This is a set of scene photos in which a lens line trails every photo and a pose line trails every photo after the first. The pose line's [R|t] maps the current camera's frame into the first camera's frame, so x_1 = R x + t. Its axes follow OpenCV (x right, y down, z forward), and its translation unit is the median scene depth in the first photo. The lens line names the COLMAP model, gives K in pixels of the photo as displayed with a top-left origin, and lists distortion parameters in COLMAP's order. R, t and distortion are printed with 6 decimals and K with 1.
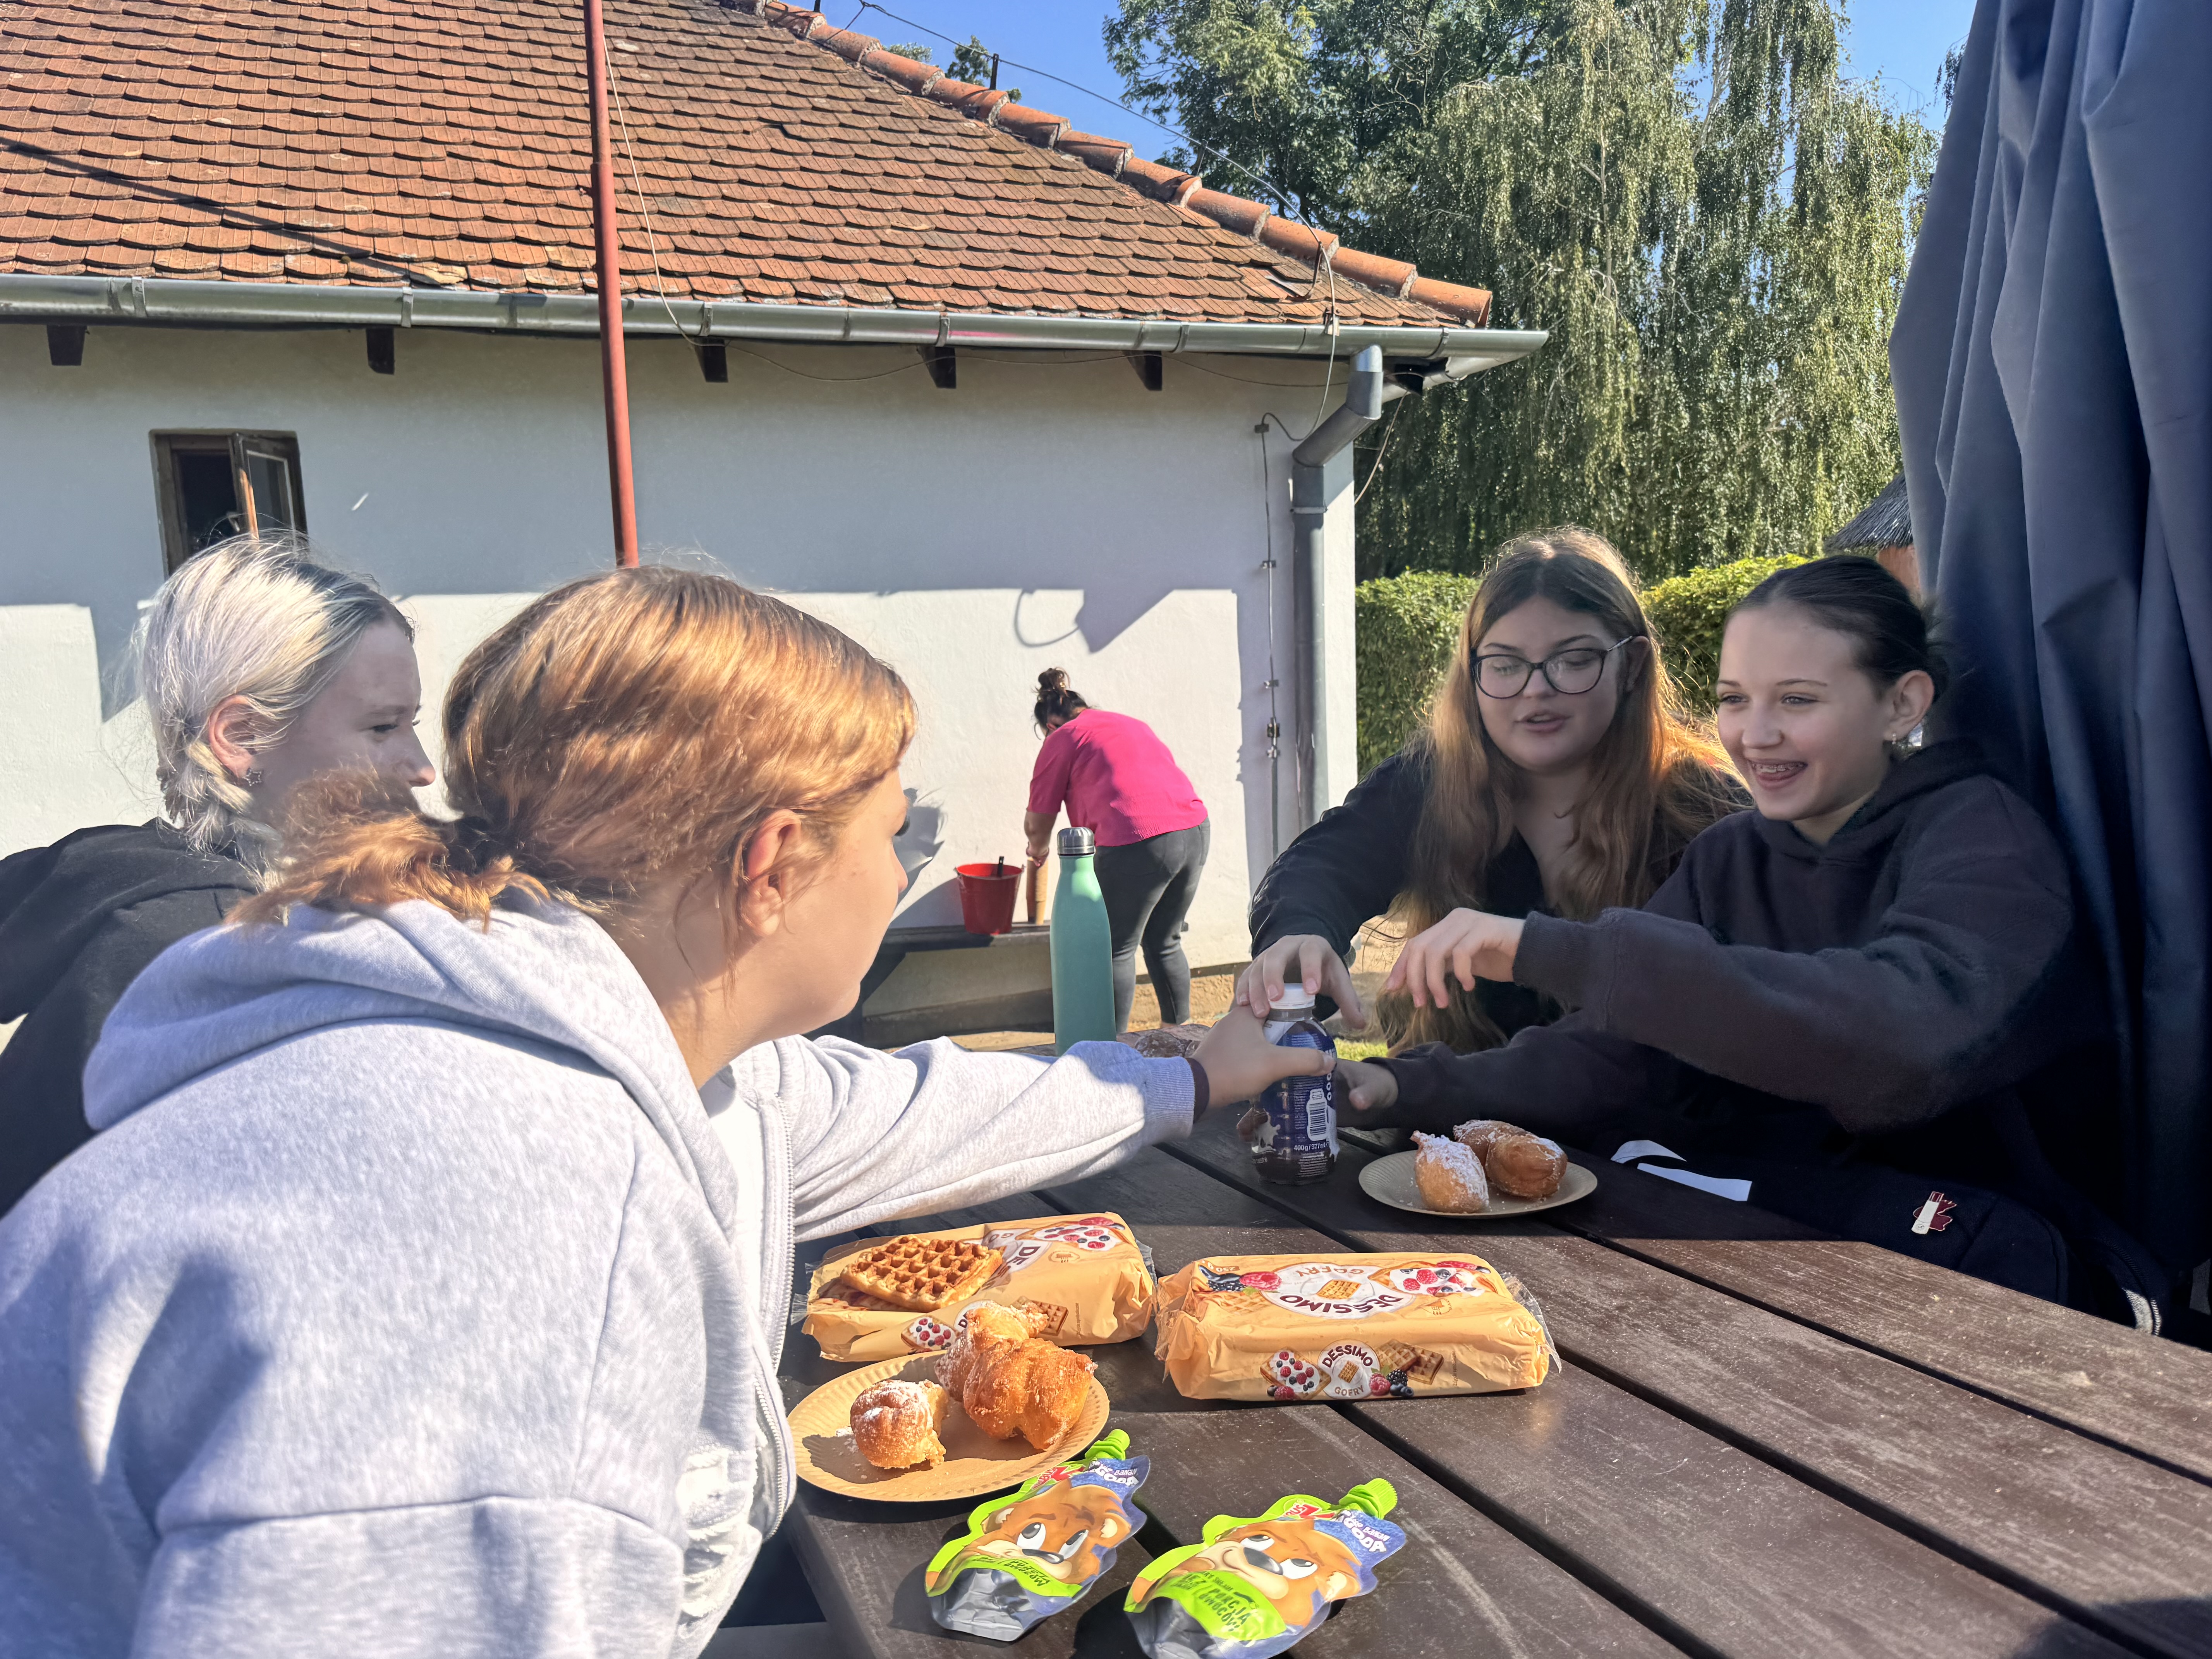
lens RADIAL K [[1545.6, 0, 1106.0], [0, 1545.6, 829.5], [0, 0, 1]] dist [-0.001300, -0.001937]
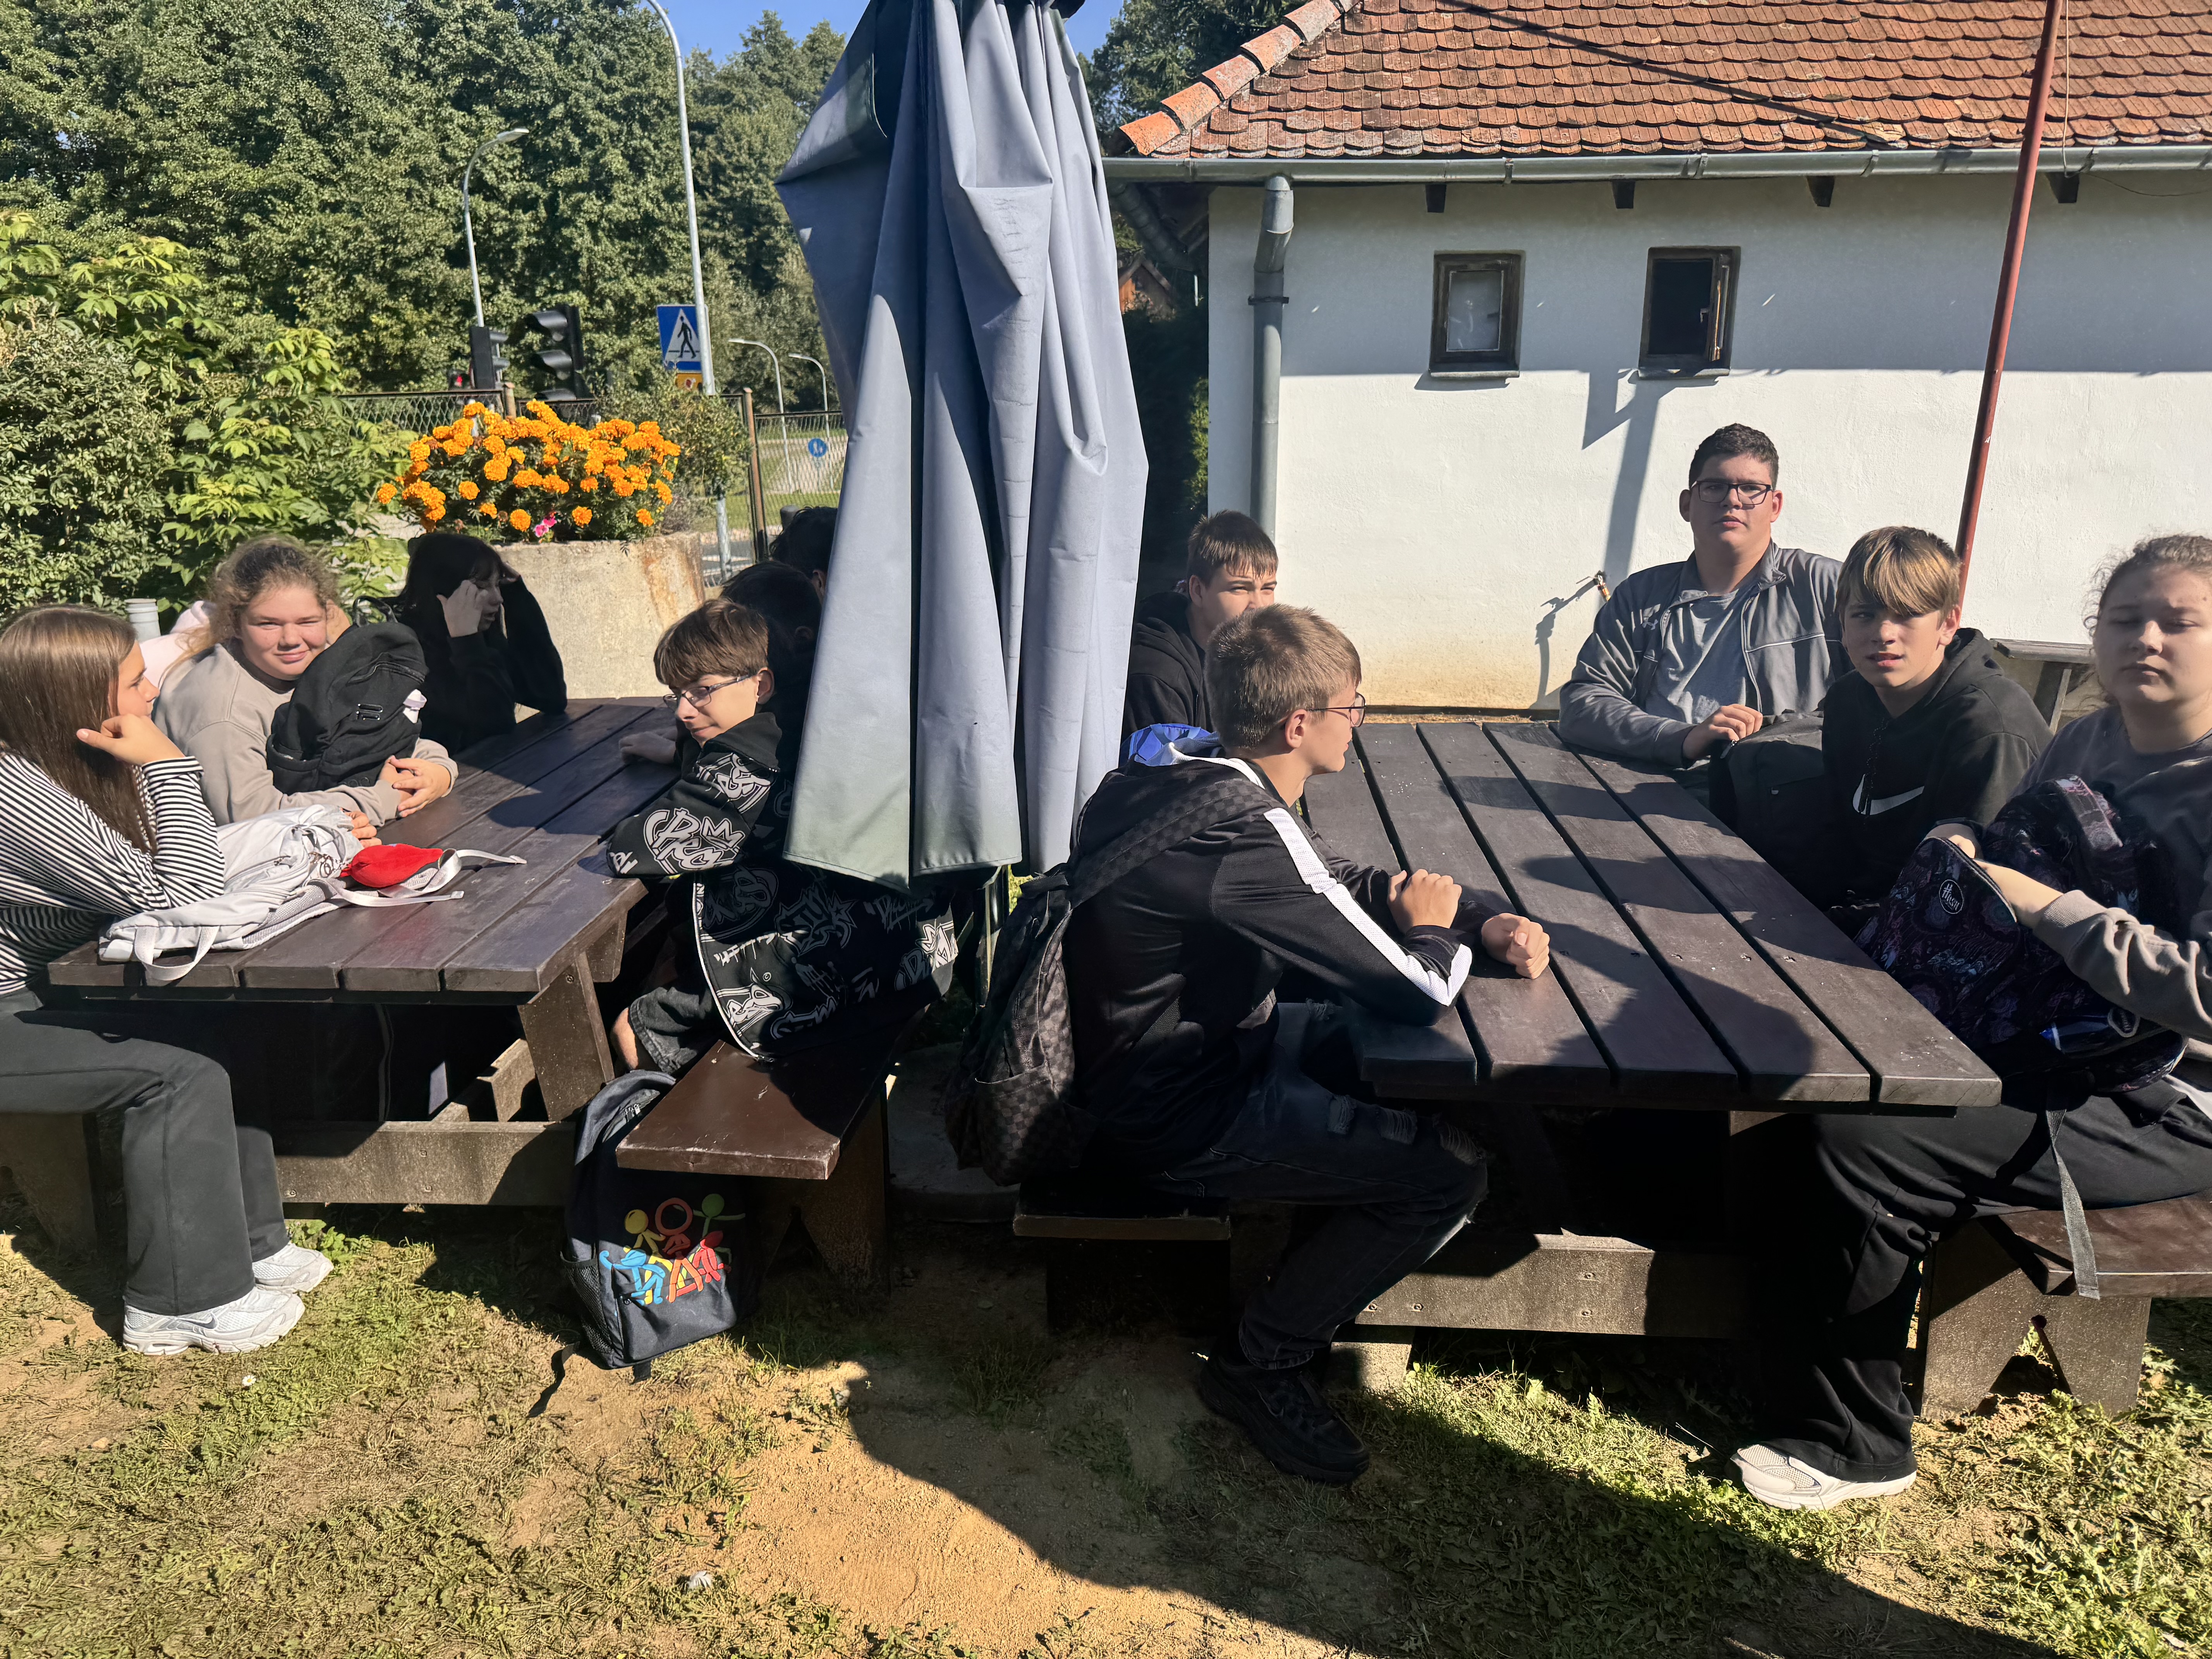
lens RADIAL K [[1557.3, 0, 1106.0], [0, 1557.3, 829.5], [0, 0, 1]] dist [-0.052762, 0.036904]
pose [[0.897313, 0.158460, -0.411970, -0.371810], [-0.070777, 0.972915, 0.220061, -0.008361], [0.435683, -0.168305, 0.884225, -0.568716]]
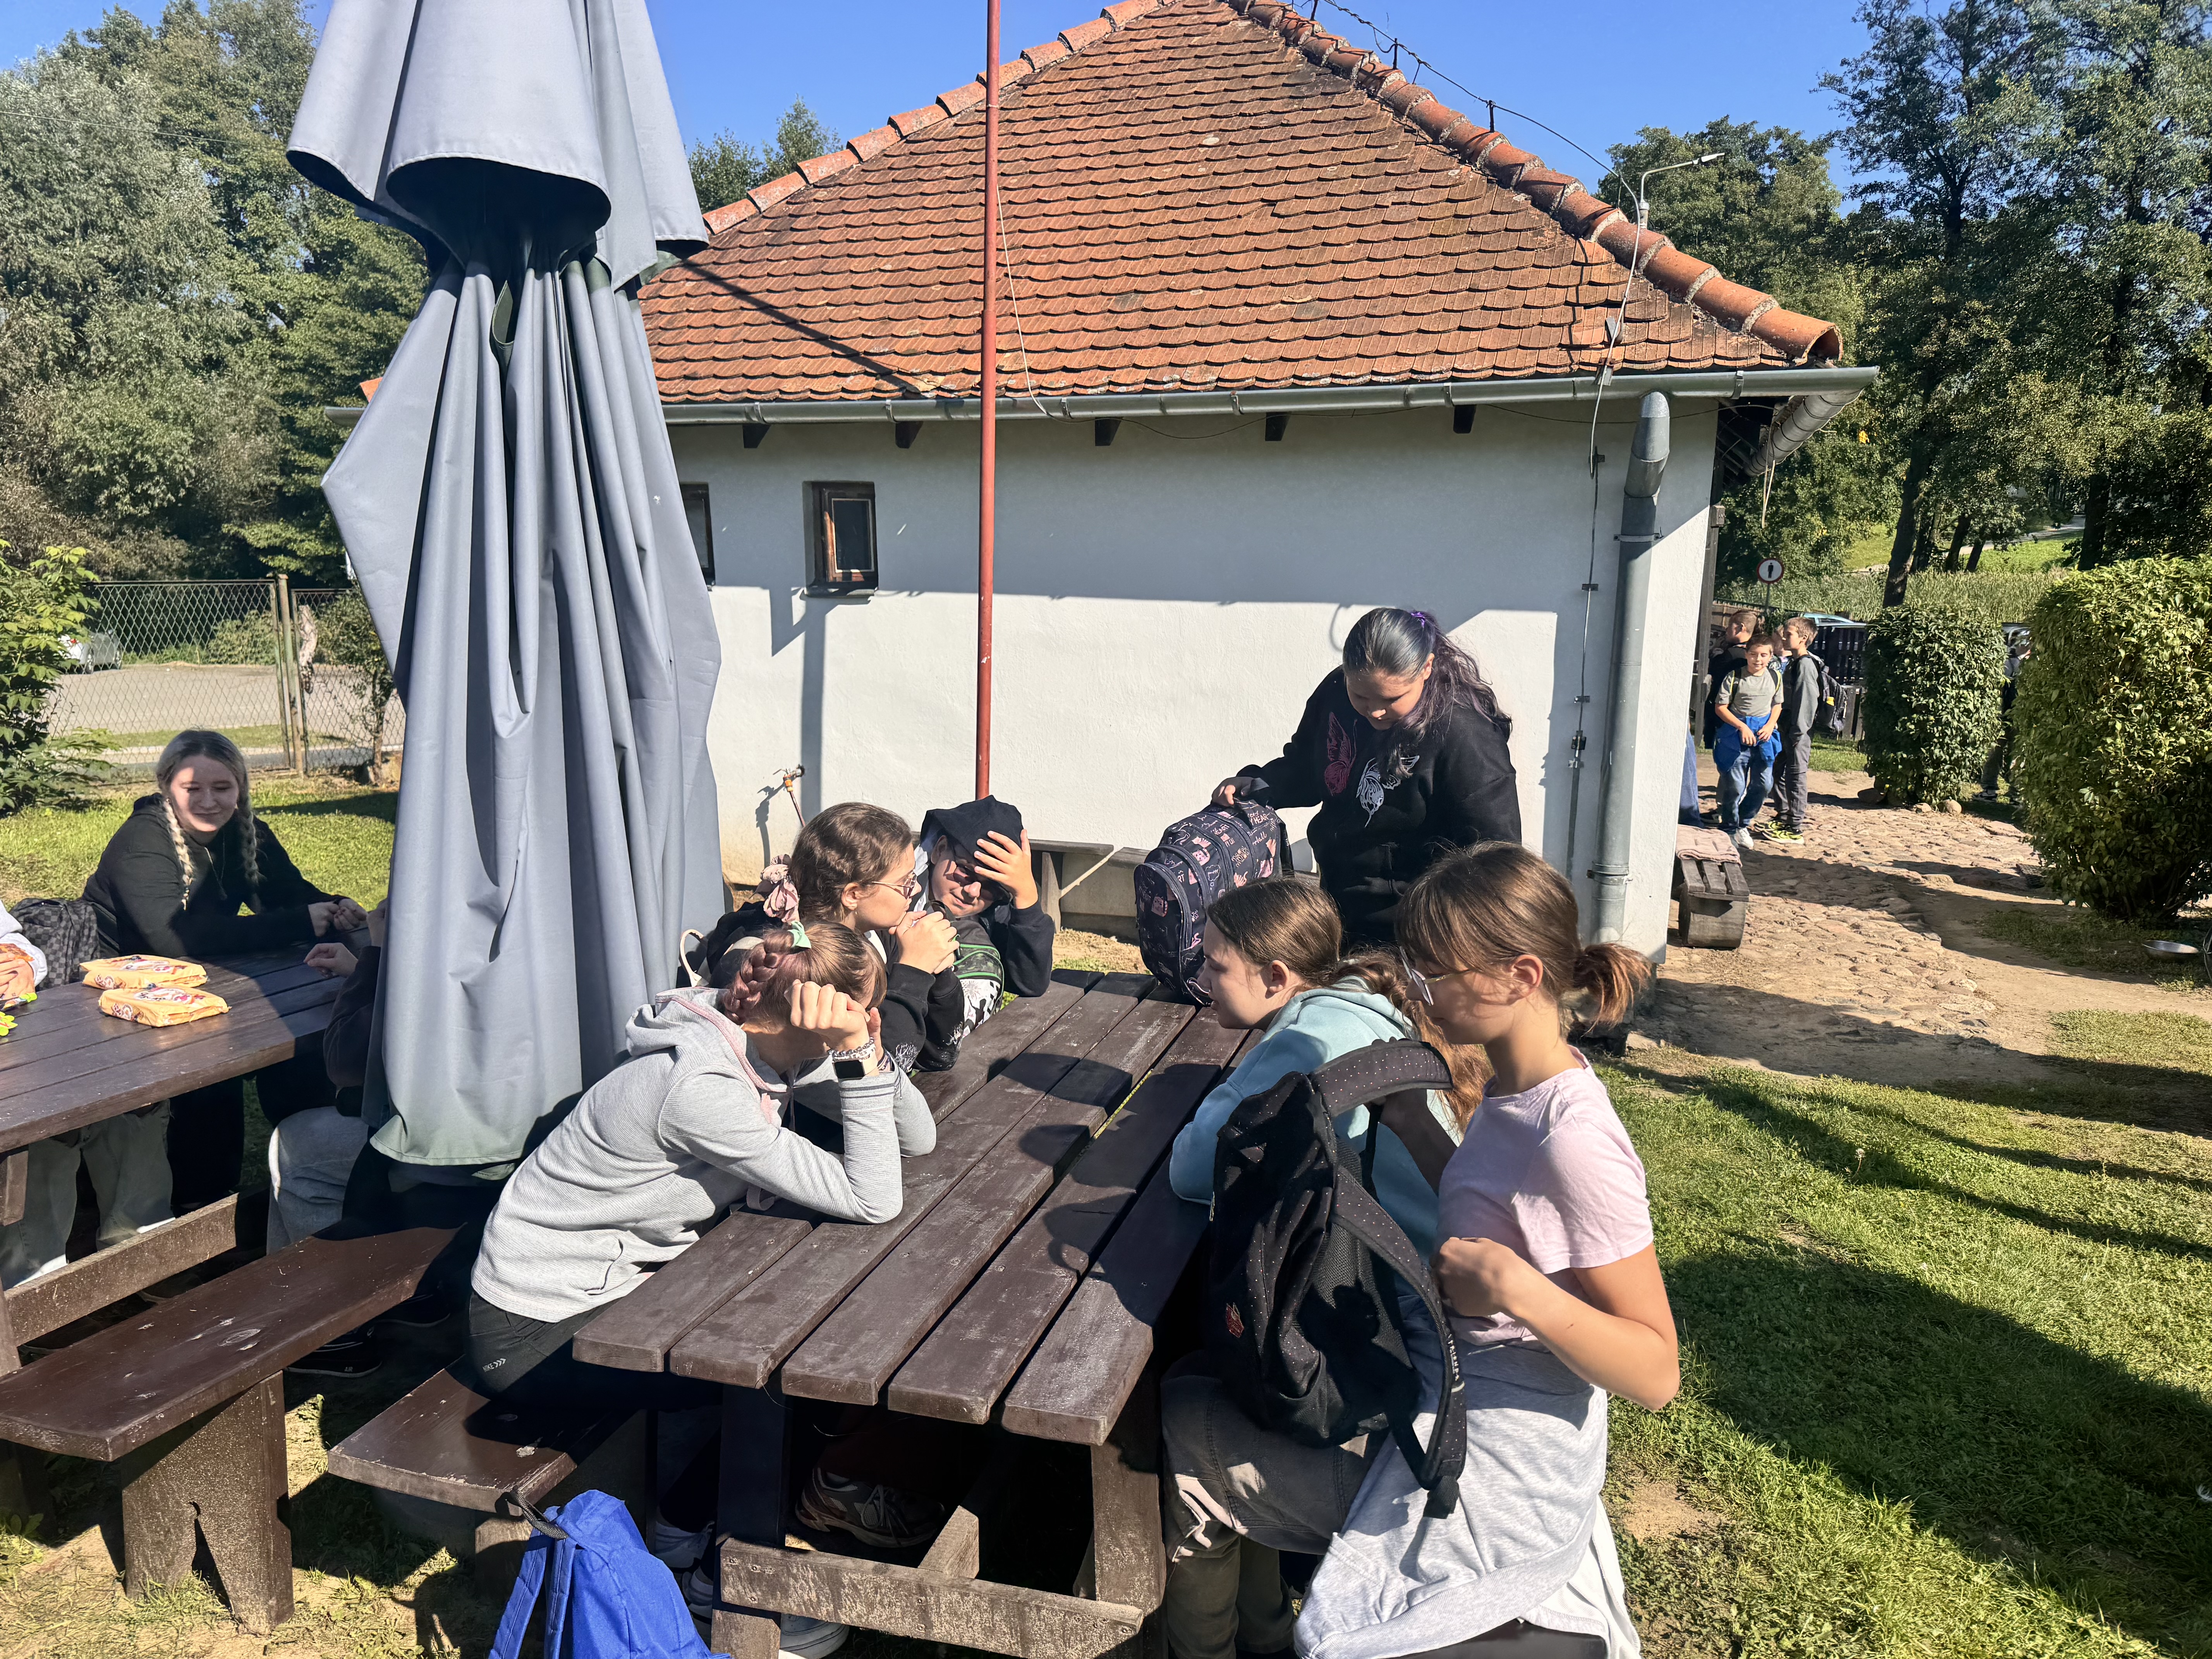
lens RADIAL K [[1545.6, 0, 1106.0], [0, 1545.6, 829.5], [0, 0, 1]] dist [-0.001300, -0.001937]
pose [[0.749289, 0.165563, -0.641214, 0.712537], [-0.111922, 0.985976, 0.123796, -0.128476], [0.652717, -0.020993, 0.757311, -0.040581]]
